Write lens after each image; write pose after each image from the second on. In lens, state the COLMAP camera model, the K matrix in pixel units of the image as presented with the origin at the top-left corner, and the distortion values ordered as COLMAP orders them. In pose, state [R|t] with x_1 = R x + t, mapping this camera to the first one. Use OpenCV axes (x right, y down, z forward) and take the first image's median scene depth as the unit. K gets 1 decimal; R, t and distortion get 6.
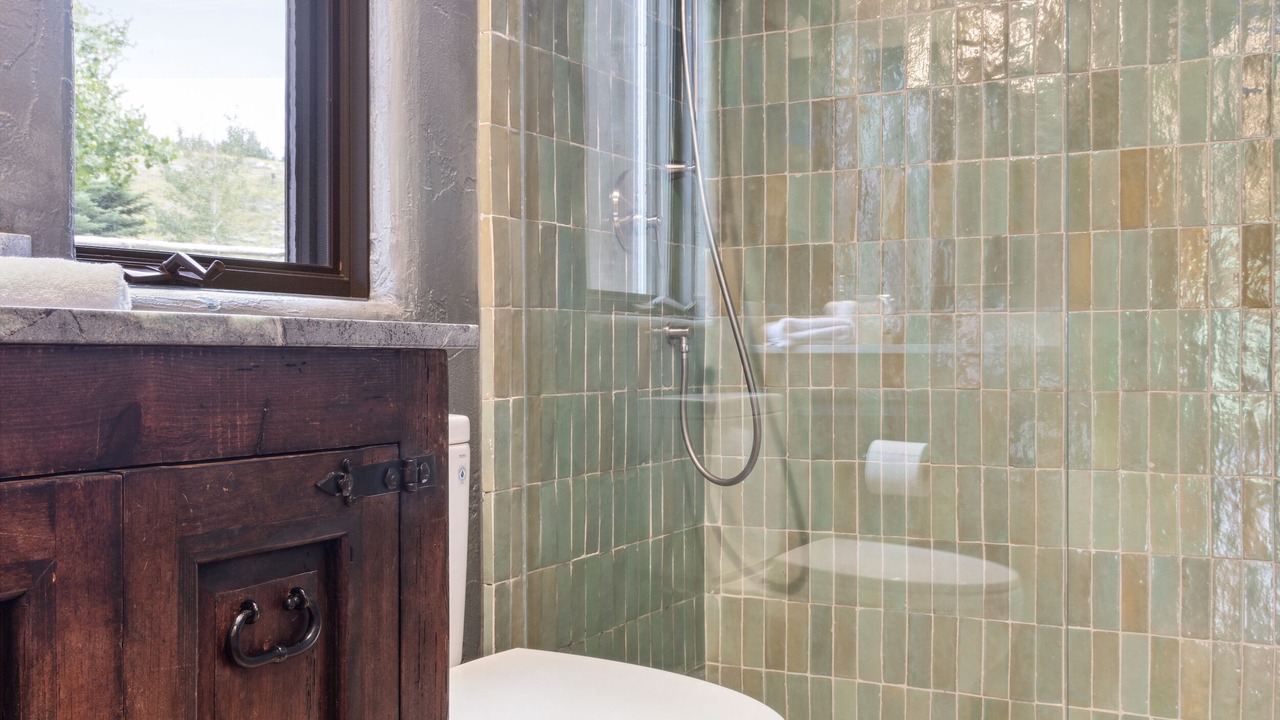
lens RADIAL K [[1292.2, 0, 640.0], [0, 1292.2, 360.0], [0, 0, 1]] dist [-0.001834, 0.003309]
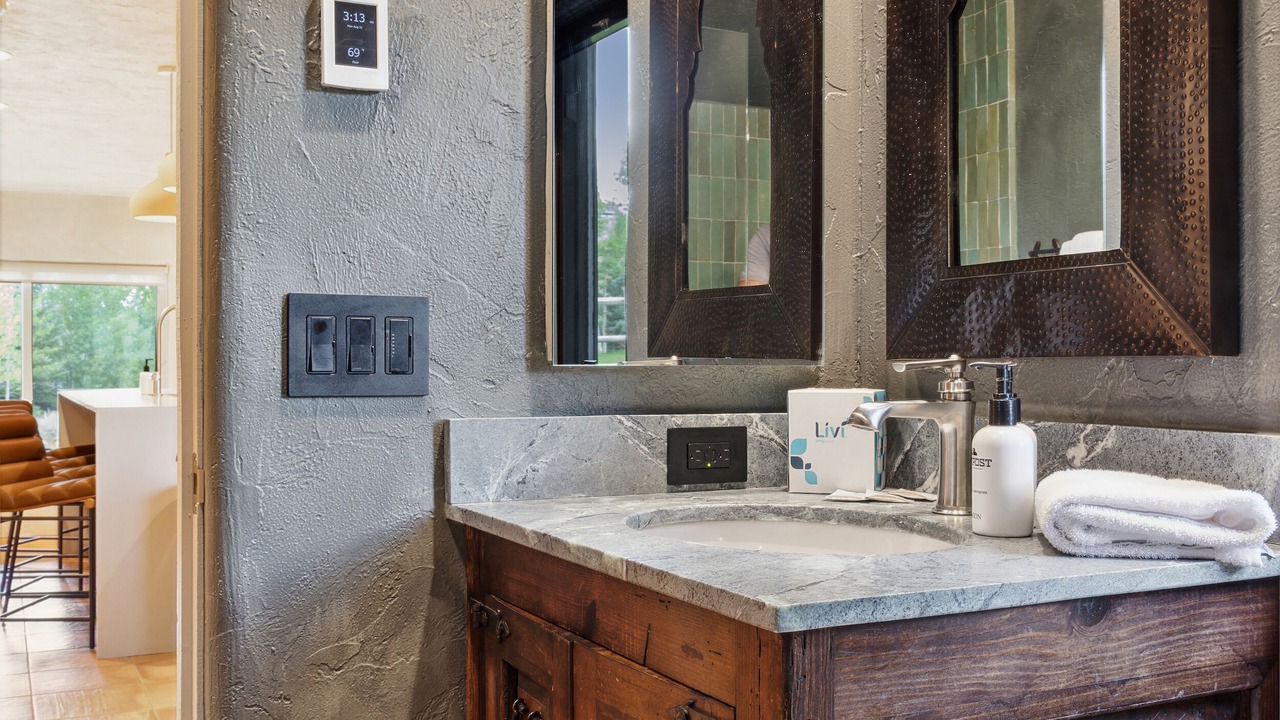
lens RADIAL K [[1292.2, 0, 640.0], [0, 1292.2, 360.0], [0, 0, 1]] dist [-0.001834, 0.003309]
pose [[-0.561940, 0.001816, -0.827176, 0.282804], [-0.003130, 0.999986, 0.004322, -0.086445], [0.827172, 0.005018, -0.561926, 0.636699]]
